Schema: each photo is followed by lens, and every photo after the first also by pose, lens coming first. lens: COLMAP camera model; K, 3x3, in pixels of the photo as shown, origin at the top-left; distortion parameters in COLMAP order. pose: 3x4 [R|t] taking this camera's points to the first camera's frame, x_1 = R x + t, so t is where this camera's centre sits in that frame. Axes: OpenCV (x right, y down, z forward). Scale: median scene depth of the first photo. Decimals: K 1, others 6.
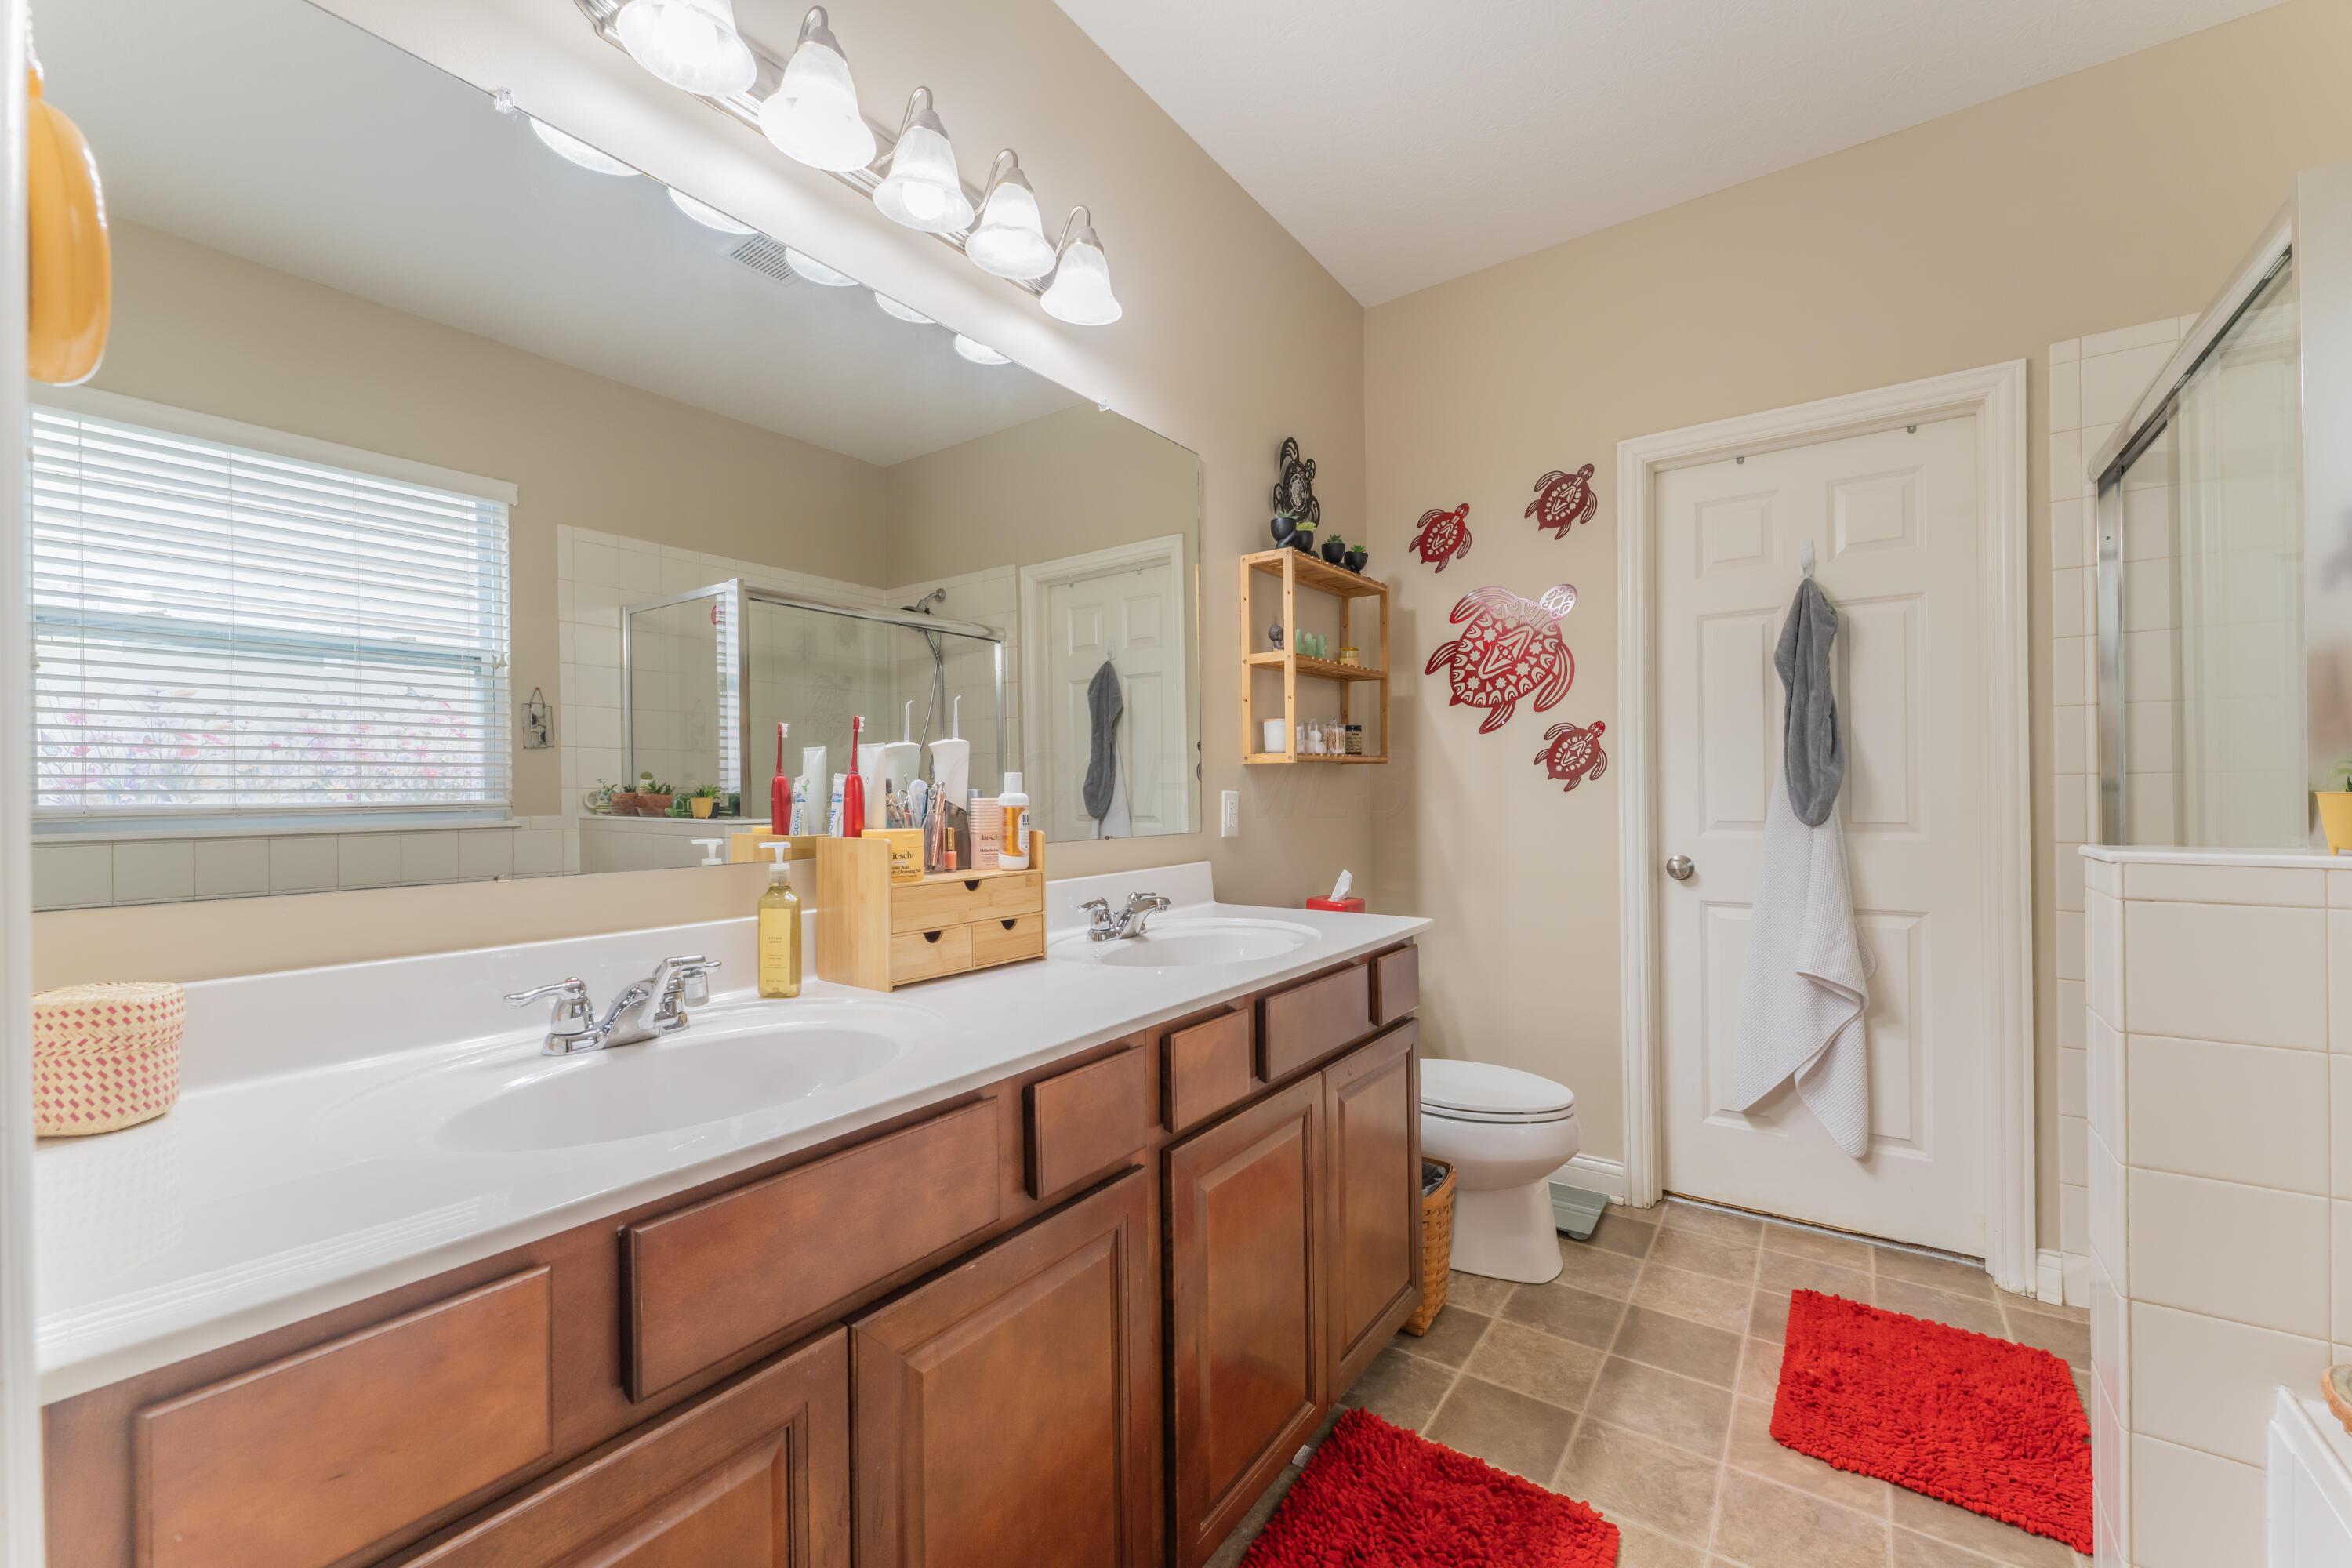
lens RADIAL K [[932.3, 0, 1177.4], [0, 932.3, 789.1], [0, 0, 1]] dist [-0.000777, -0.000339]
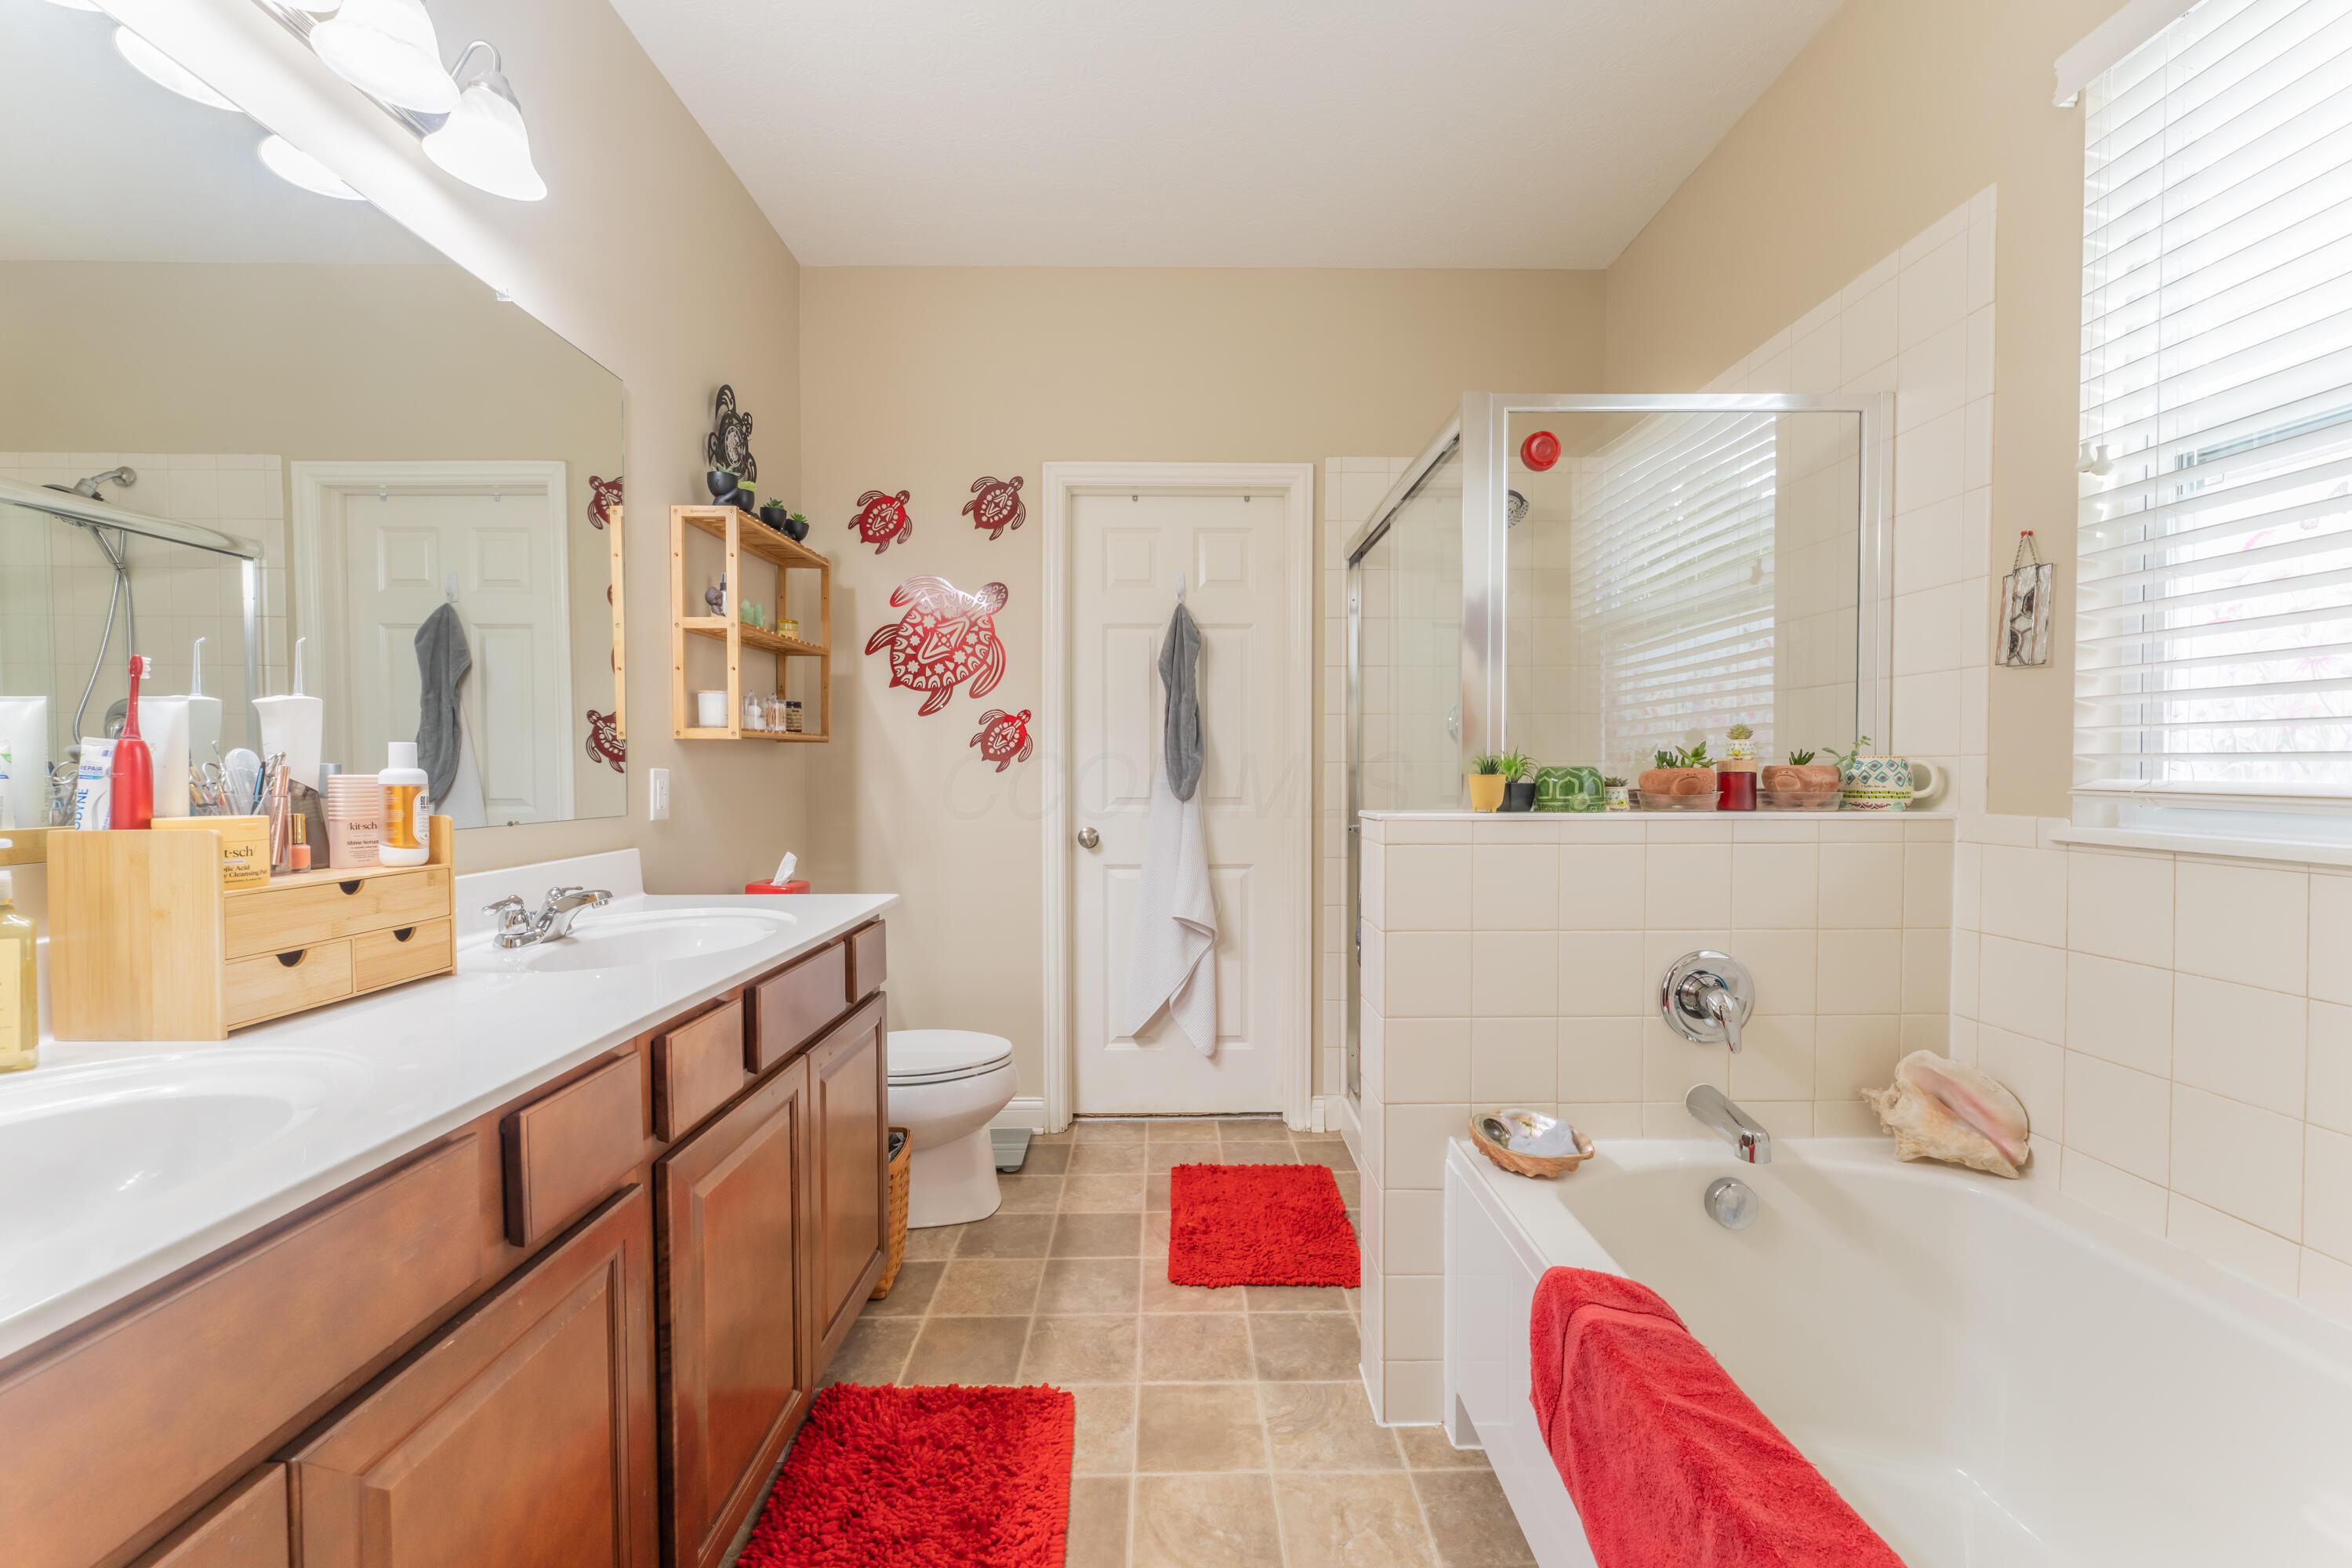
lens RADIAL K [[934.9, 0, 1177.1], [0, 934.9, 787.8], [0, 0, 1]] dist [-0.000858, -0.000468]
pose [[0.804792, -0.002613, 0.593552, -0.082702], [-0.008850, 0.999826, 0.016400, 0.001489], [-0.593492, -0.018452, 0.804629, -0.014654]]
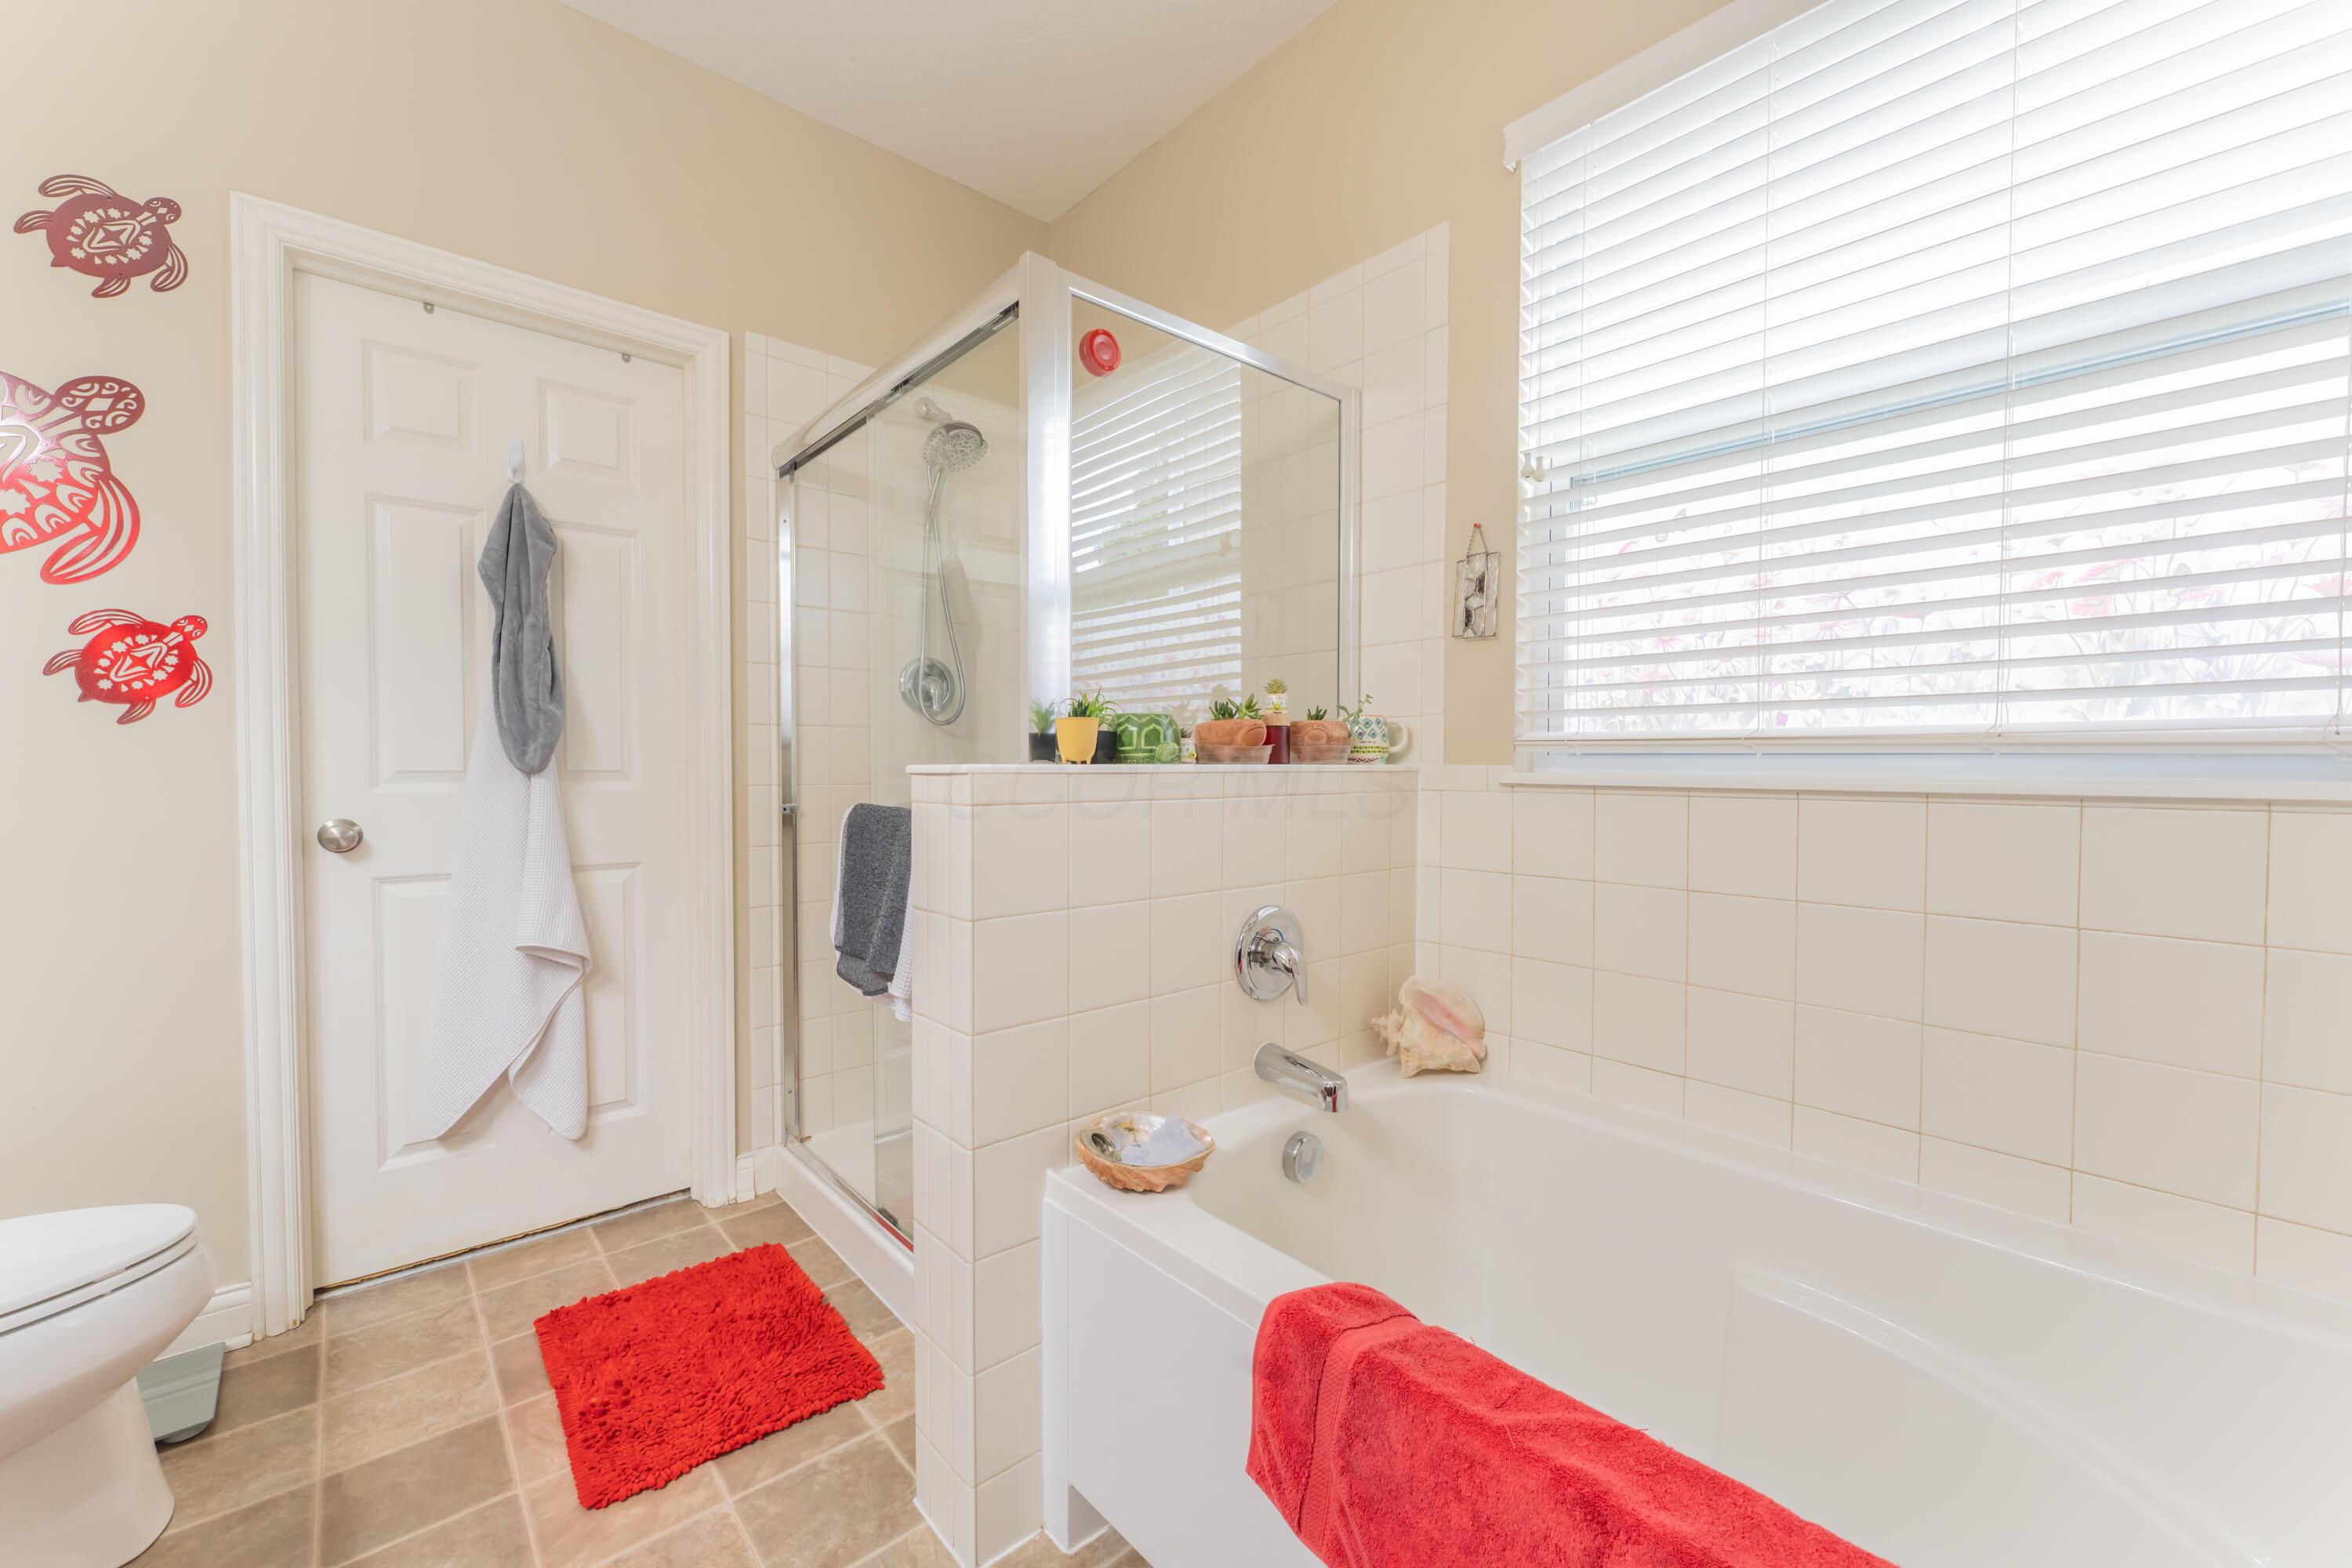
lens RADIAL K [[934.9, 0, 1177.1], [0, 934.9, 787.8], [0, 0, 1]] dist [-0.000858, -0.000468]
pose [[0.225938, -0.013326, 0.974050, -0.023772], [-0.006700, 0.999862, 0.015233, 0.037881], [-0.974119, -0.009968, 0.225818, 0.242540]]
